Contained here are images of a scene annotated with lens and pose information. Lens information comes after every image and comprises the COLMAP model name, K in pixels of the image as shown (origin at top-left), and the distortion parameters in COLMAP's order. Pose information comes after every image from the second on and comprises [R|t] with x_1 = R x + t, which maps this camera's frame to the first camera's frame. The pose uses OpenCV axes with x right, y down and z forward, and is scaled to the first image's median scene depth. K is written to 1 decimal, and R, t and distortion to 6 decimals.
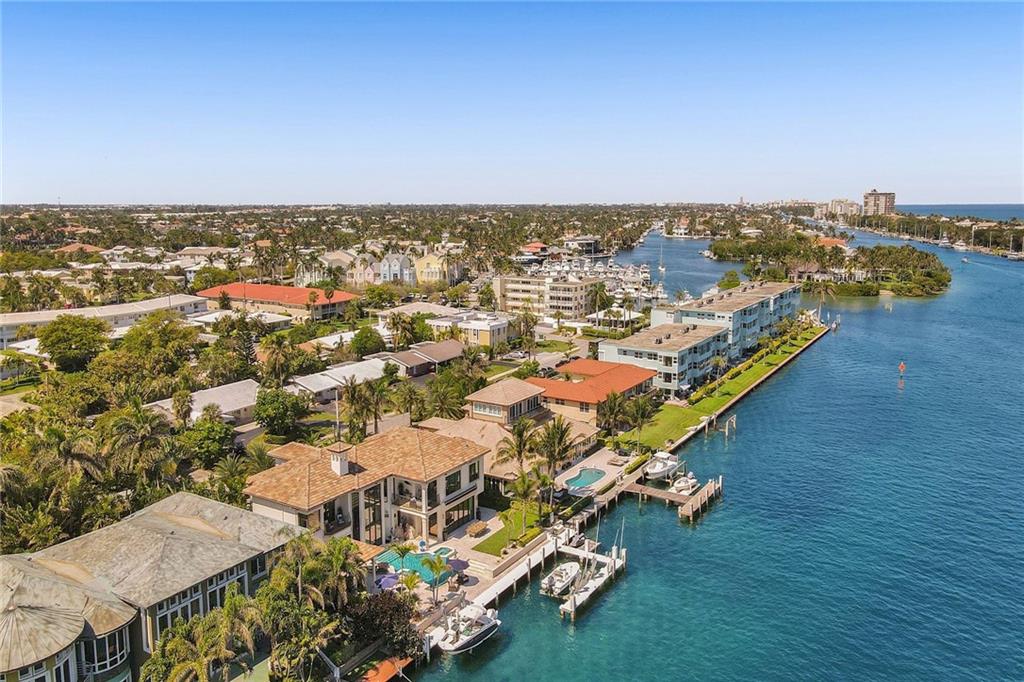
lens RADIAL K [[781.6, 0, 512.0], [0, 781.6, 341.0], [0, 0, 1]] dist [0.003207, 0.001944]
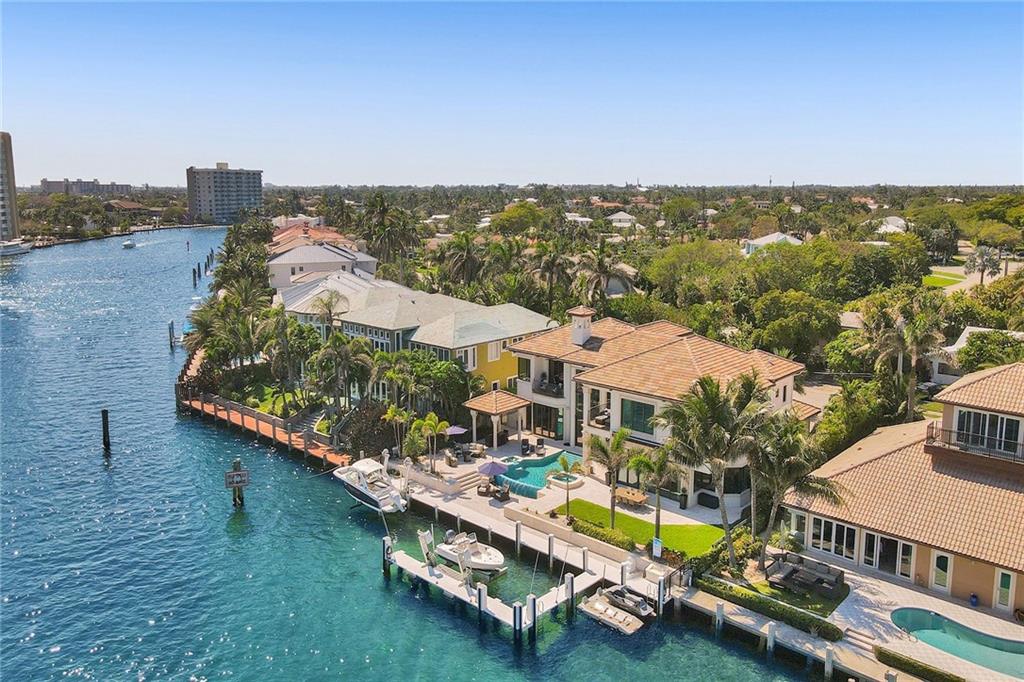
lens RADIAL K [[781.6, 0, 512.0], [0, 781.6, 341.0], [0, 0, 1]] dist [0.003207, 0.001944]
pose [[-0.204052, 0.191647, -0.960018, 0.531001], [-0.166115, 0.959651, 0.226881, -0.010192], [0.964764, 0.205769, -0.163983, 0.931814]]
